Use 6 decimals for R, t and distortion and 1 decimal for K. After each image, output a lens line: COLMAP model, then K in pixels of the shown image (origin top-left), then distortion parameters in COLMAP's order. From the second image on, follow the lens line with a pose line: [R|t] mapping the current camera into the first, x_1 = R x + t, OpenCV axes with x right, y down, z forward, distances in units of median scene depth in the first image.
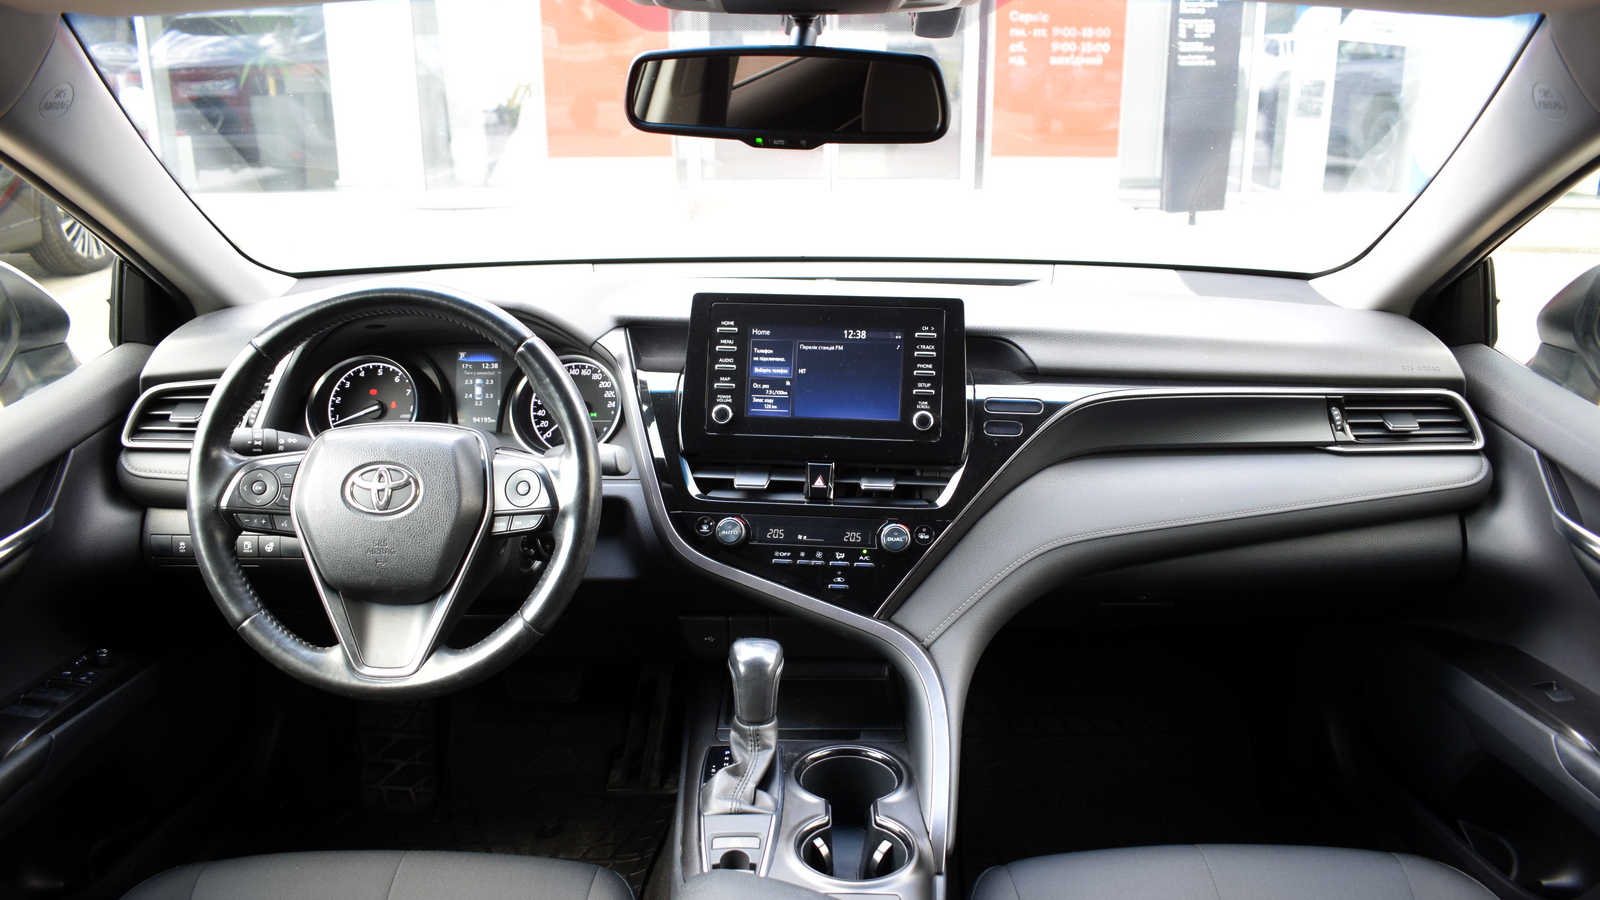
lens RADIAL K [[1316.9, 0, 800.1], [0, 1316.9, 458.7], [0, 0, 1]] dist [-0.084035, 0.003816]
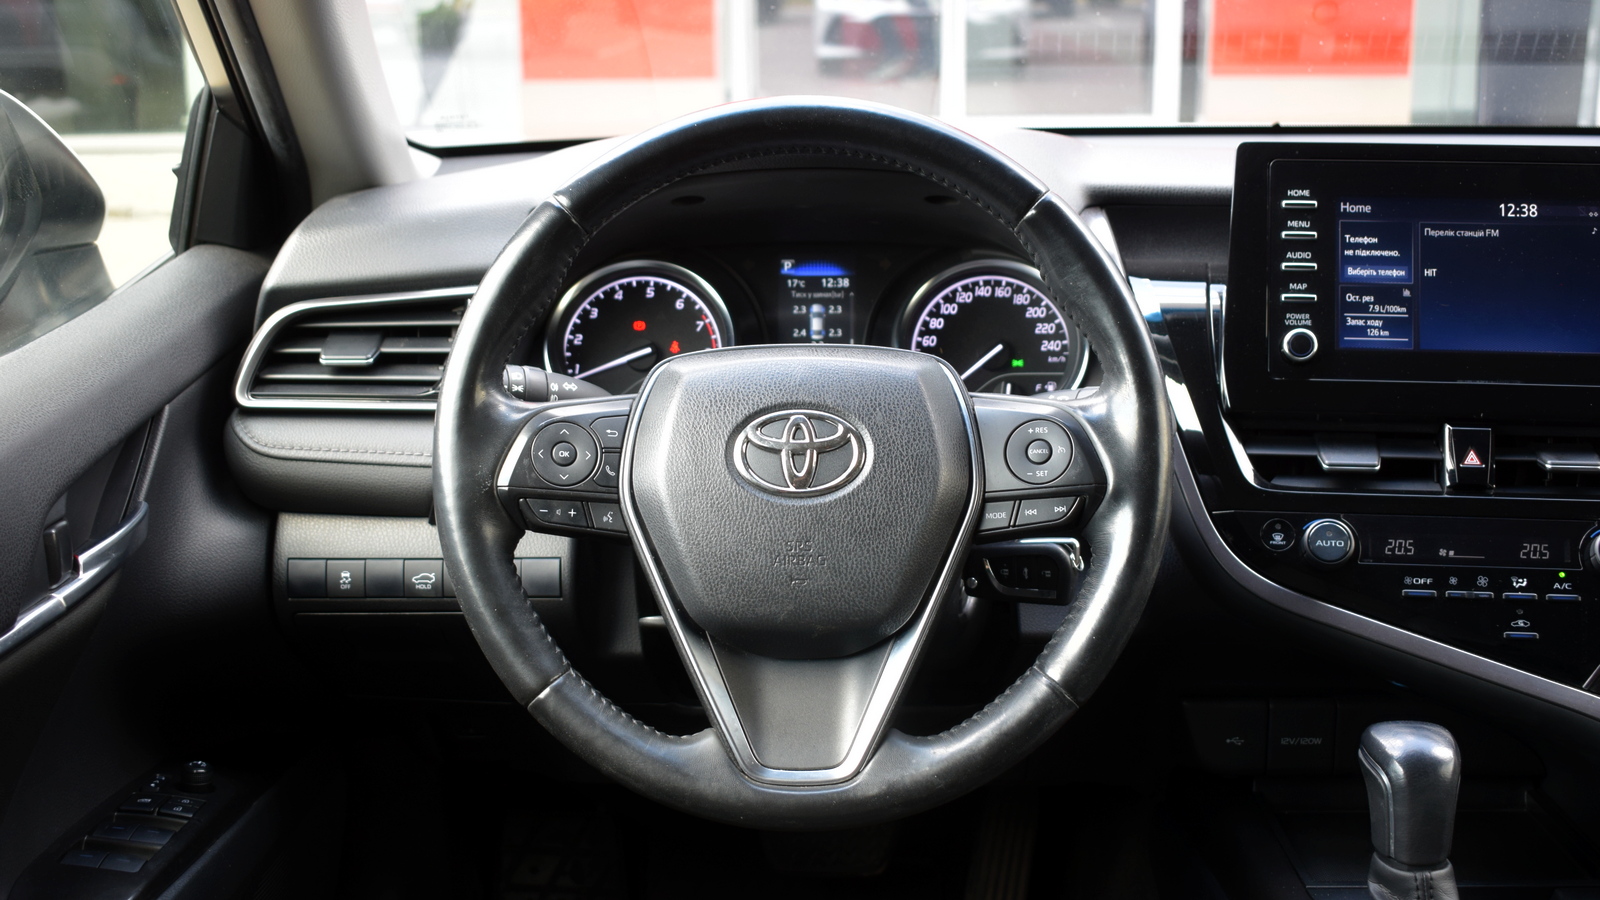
lens RADIAL K [[2022.0, 0, 808.3], [0, 2022.0, 452.3], [0, 0, 1]] dist [-0.043574, 0.000000]
pose [[0.999967, -0.002882, -0.007534, -0.271402], [0.002436, 0.998283, -0.058523, 0.066020], [0.007690, 0.058503, 0.998258, 0.104199]]
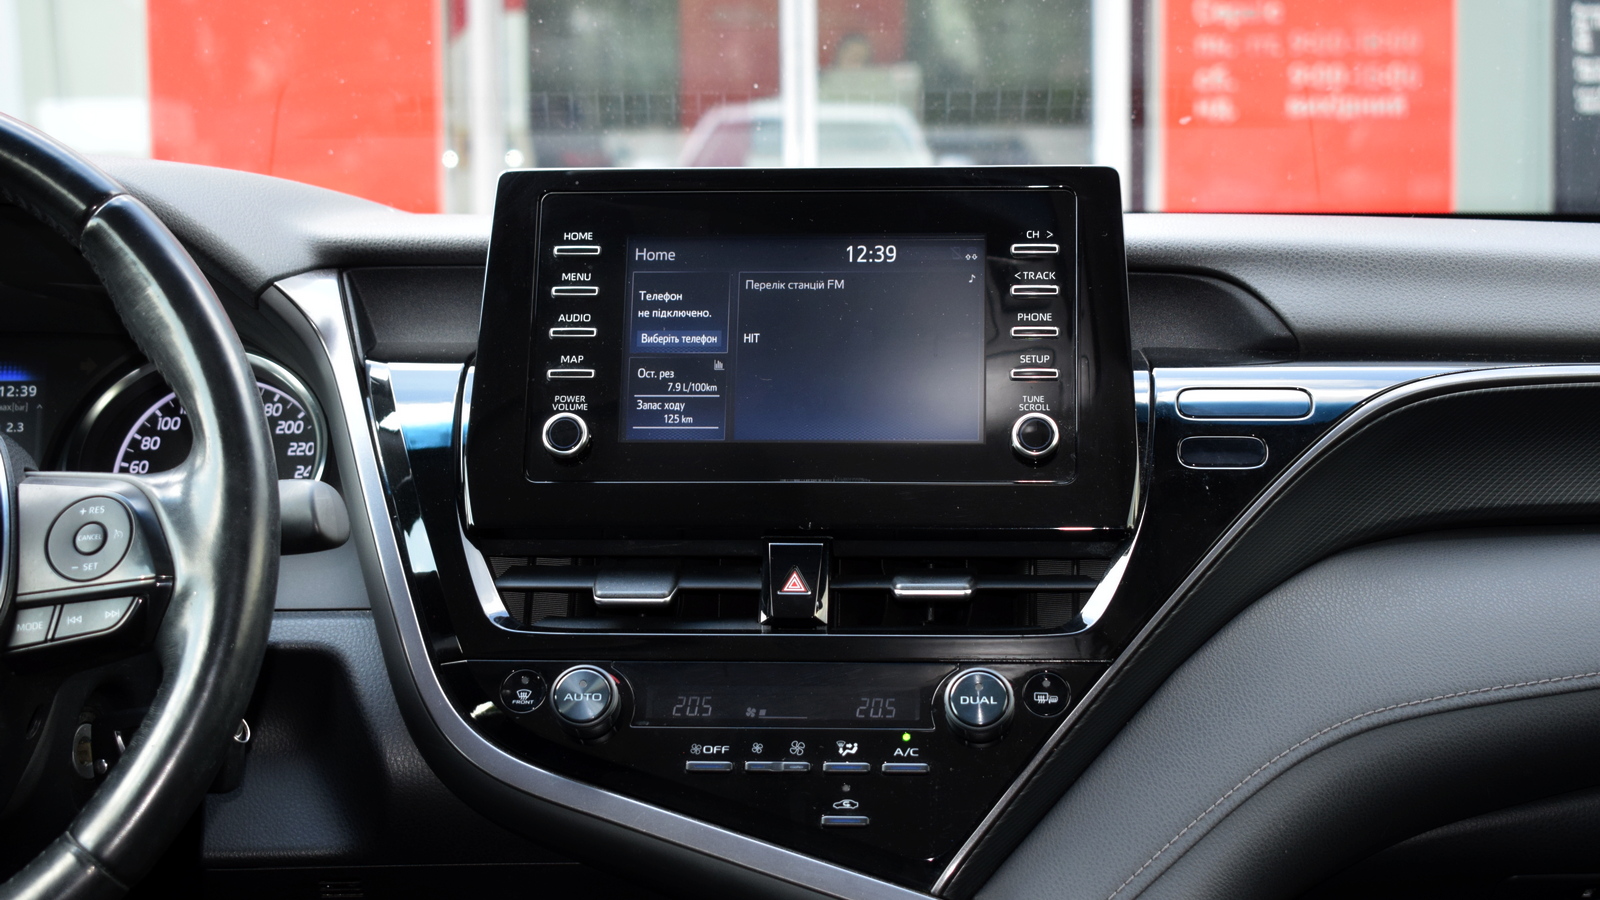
lens RADIAL K [[3029.6, 0, 787.0], [0, 3029.6, 444.1], [0, 0, 1]] dist [0.060108, 0.000000]
pose [[0.999769, -0.011066, 0.018450, -0.005434], [0.014807, 0.976071, -0.216948, 0.183923], [-0.015608, 0.217171, 0.976009, 0.037971]]
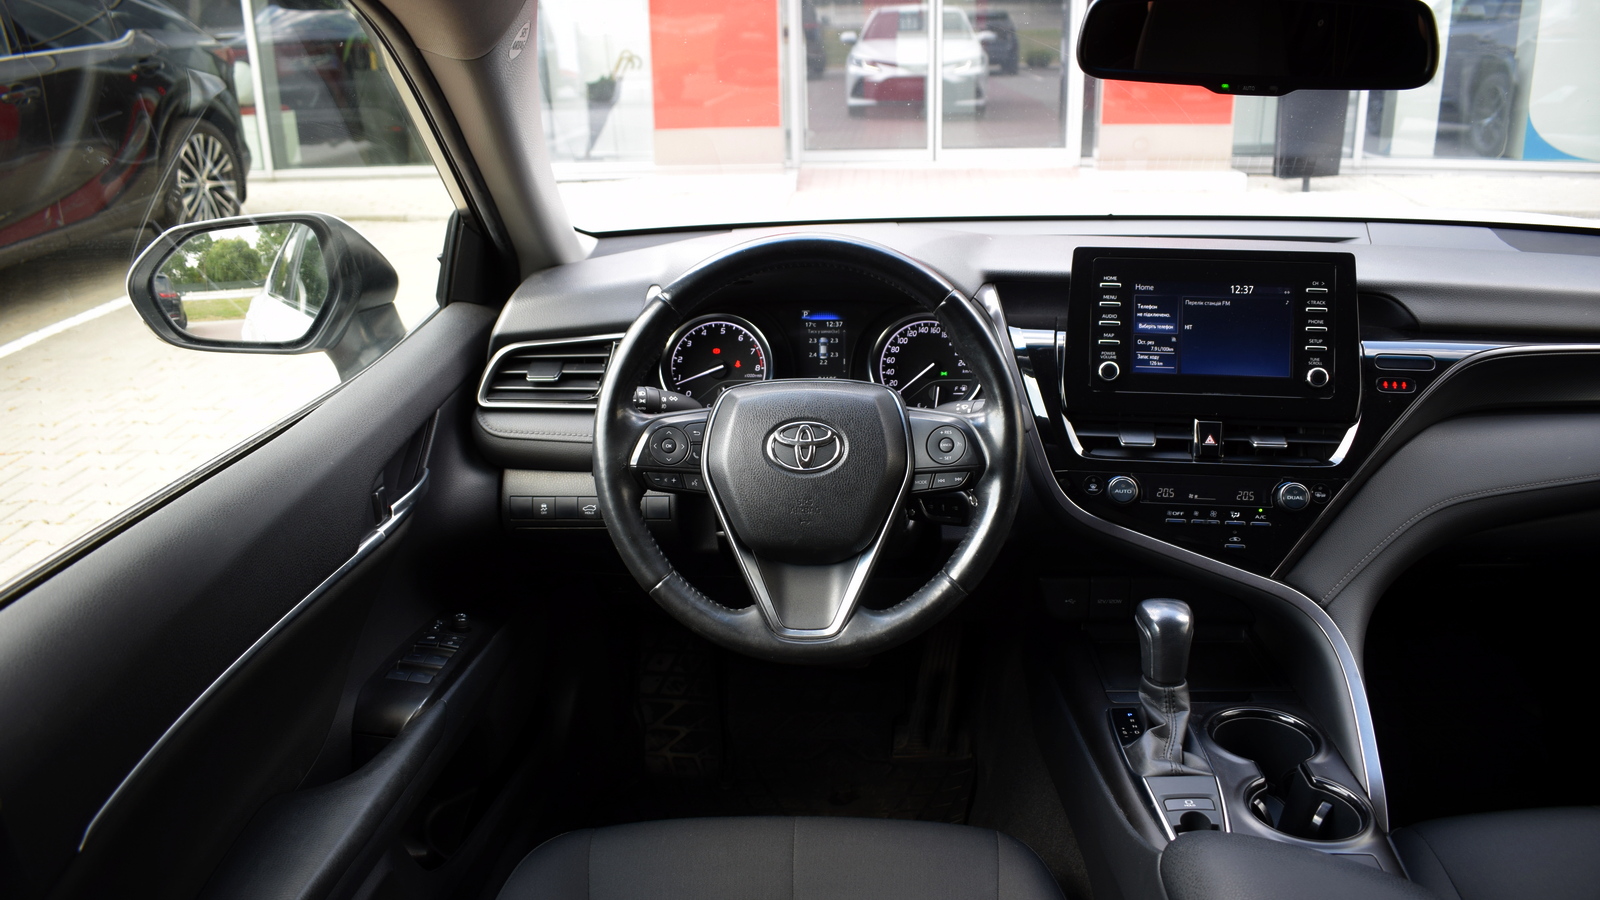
lens RADIAL K [[1316.9, 0, 803.9], [0, 1316.9, 460.3], [0, 0, 1]] dist [-0.084035, 0.003816]
pose [[0.999239, -0.002107, -0.038961, -0.248084], [0.002918, 0.999780, 0.020770, 0.011658], [0.038908, -0.020868, 0.999025, 0.014823]]
